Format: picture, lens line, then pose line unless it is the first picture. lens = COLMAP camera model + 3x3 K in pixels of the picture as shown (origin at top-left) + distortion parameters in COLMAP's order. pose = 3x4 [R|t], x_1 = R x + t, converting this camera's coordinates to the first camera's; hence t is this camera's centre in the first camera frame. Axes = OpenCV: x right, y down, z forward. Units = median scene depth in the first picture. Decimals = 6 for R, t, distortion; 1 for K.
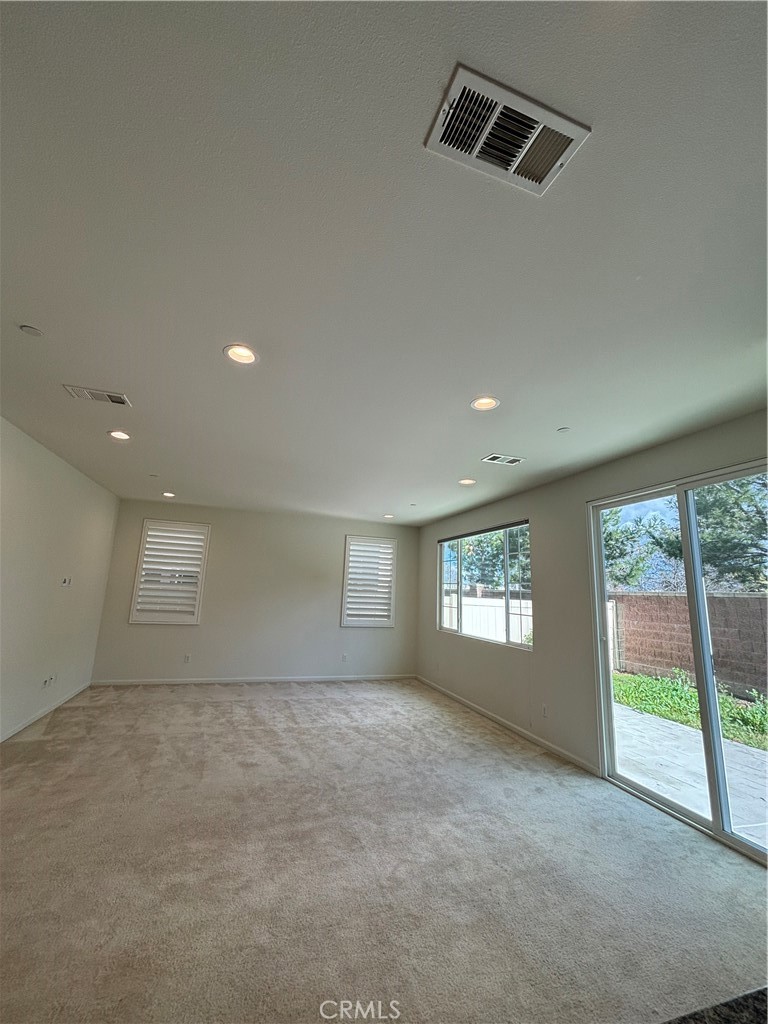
lens RADIAL K [[410.3, 0, 384.0], [0, 410.3, 512.0], [0, 0, 1]] dist [-0.000161, 0.000022]
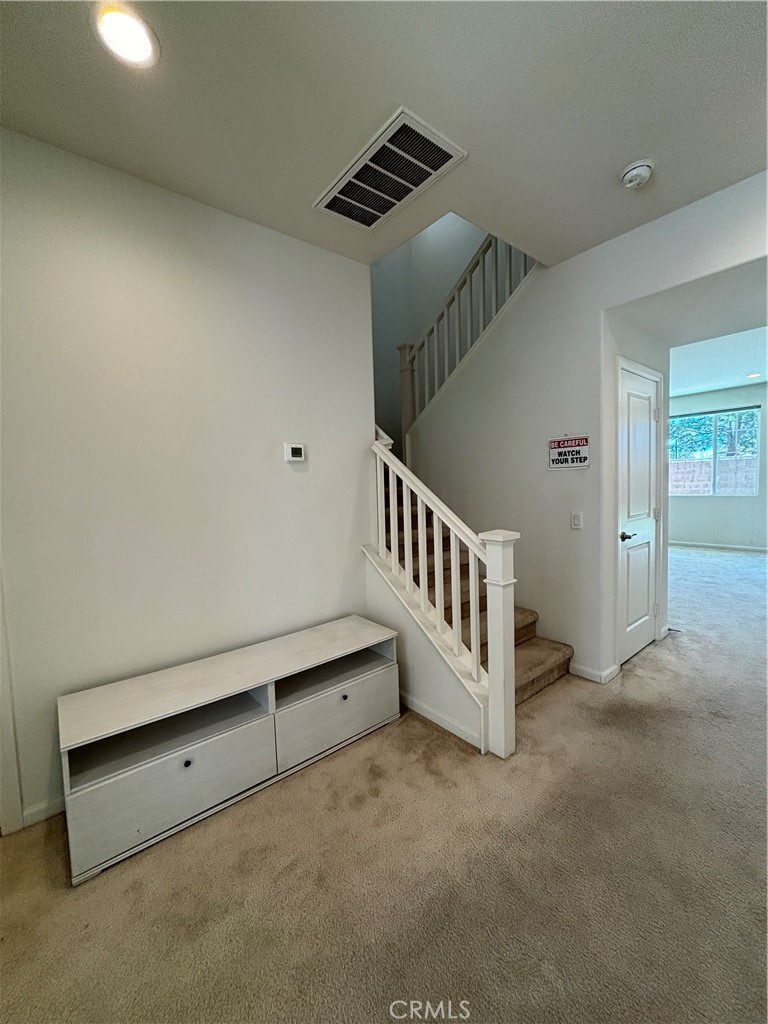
lens RADIAL K [[410.3, 0, 384.0], [0, 410.3, 512.0], [0, 0, 1]] dist [-0.000161, 0.000022]
pose [[0.934499, -0.100154, 0.341584, -1.356785], [0.008267, 0.965450, 0.260458, -0.005872], [-0.355869, -0.240574, 0.903040, 0.107830]]
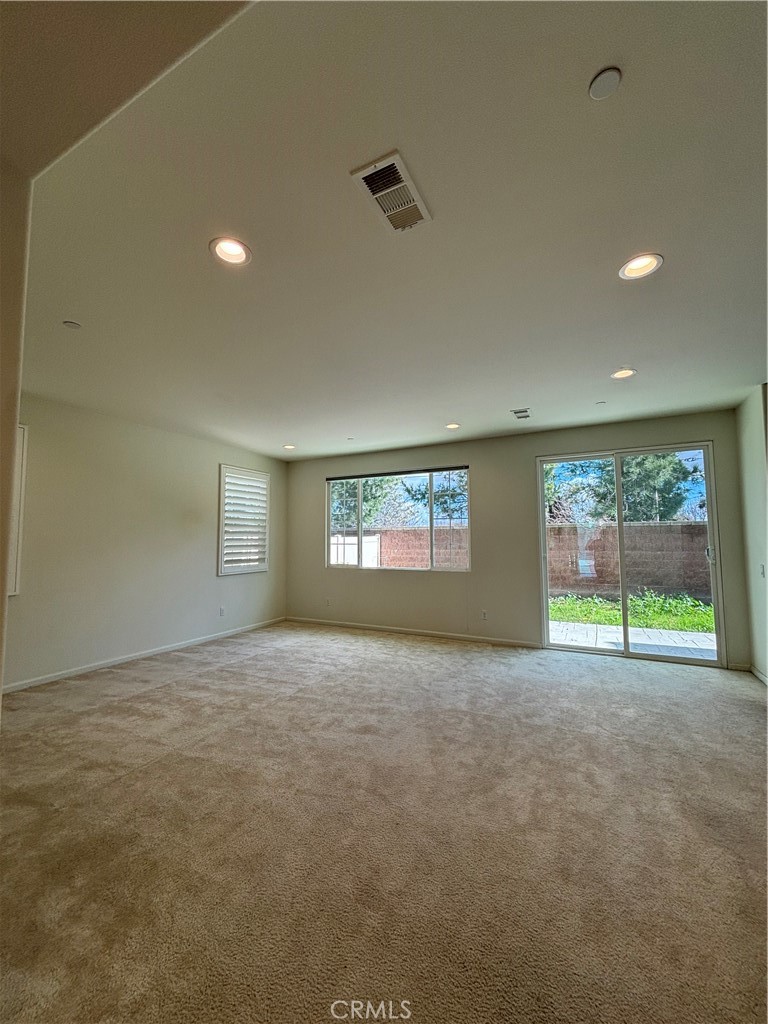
lens RADIAL K [[405.9, 0, 384.0], [0, 405.9, 512.0], [0, 0, 1]] dist [0.015229, -0.000065]
pose [[0.720599, 0.001005, 0.693351, -0.640629], [-0.098246, 0.990057, 0.100672, 0.056620], [-0.686356, -0.140663, 0.713533, 0.306995]]
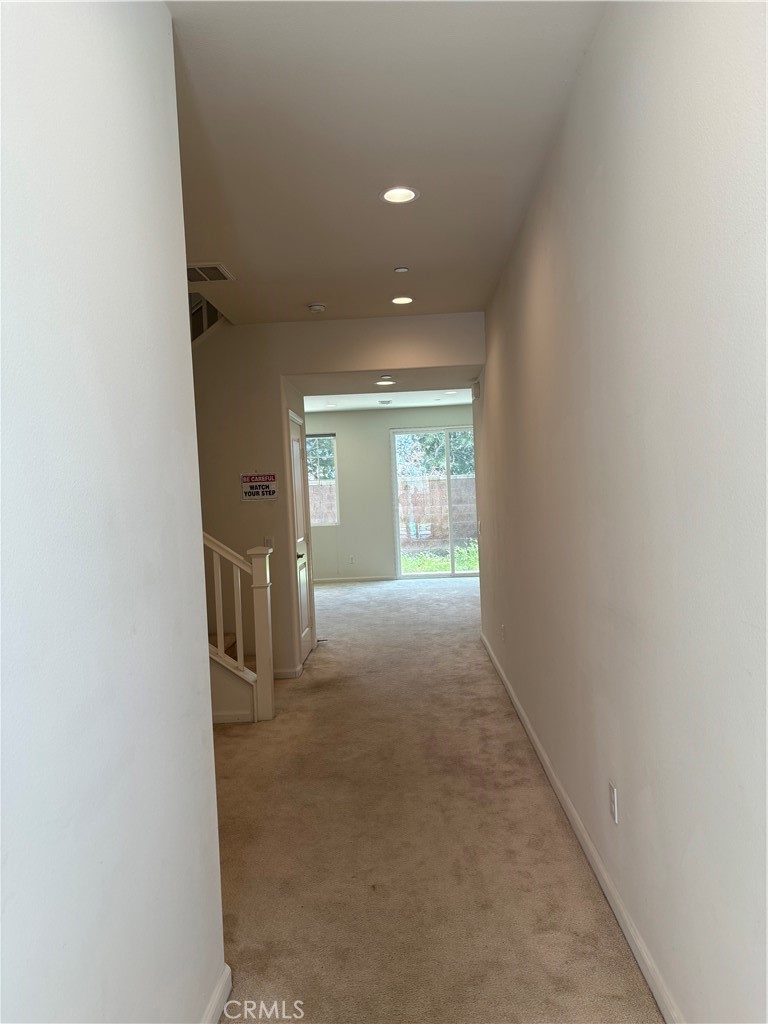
lens RADIAL K [[722.9, 0, 384.0], [0, 722.9, 512.0], [0, 0, 1]] dist [0.001053, 0.000028]
pose [[0.357958, -0.081283, 0.930193, -1.855960], [-0.122455, 0.983513, 0.133065, -0.065513], [-0.925673, -0.161539, 0.342103, -0.021695]]
